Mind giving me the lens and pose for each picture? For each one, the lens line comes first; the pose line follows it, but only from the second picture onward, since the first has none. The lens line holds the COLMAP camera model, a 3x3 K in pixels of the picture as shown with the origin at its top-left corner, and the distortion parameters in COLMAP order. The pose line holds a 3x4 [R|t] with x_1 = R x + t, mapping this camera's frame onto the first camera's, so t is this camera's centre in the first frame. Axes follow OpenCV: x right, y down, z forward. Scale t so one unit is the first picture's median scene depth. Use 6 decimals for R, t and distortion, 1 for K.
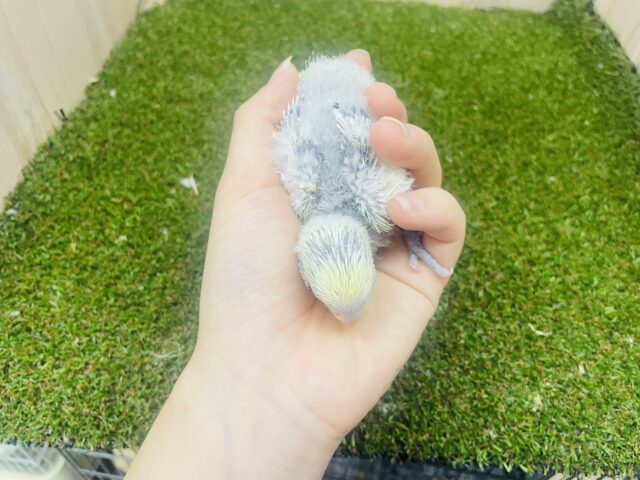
lens RADIAL K [[506.2, 0, 320.0], [0, 506.2, 240.0], [0, 0, 1]] dist [0.055534, -0.114427]
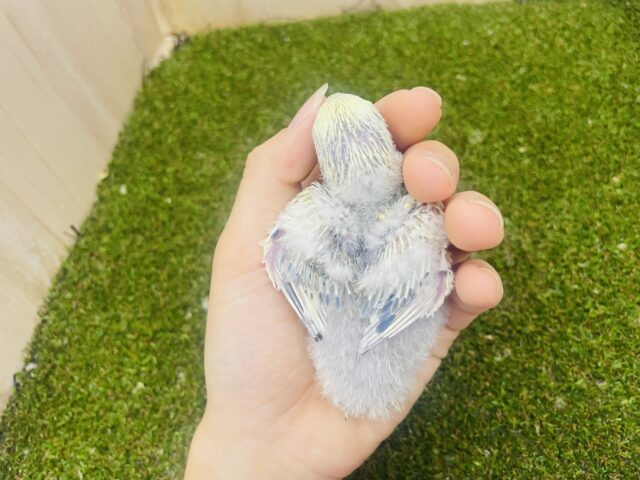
lens RADIAL K [[506.2, 0, 320.0], [0, 506.2, 240.0], [0, 0, 1]] dist [0.055534, -0.114427]
pose [[0.982974, -0.110936, -0.146474, 0.082380], [0.125418, 0.987676, 0.093629, -0.233504], [0.134282, -0.110405, 0.984774, 0.099393]]
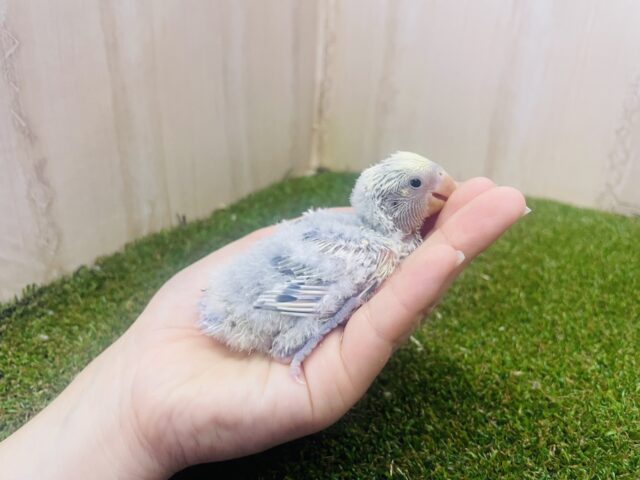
lens RADIAL K [[506.2, 0, 320.0], [0, 506.2, 240.0], [0, 0, 1]] dist [0.055534, -0.114427]
pose [[0.935657, 0.130468, -0.327908, 0.142756], [-0.262331, 0.878651, -0.398943, 0.149031], [0.236067, 0.459294, 0.856342, 0.106467]]
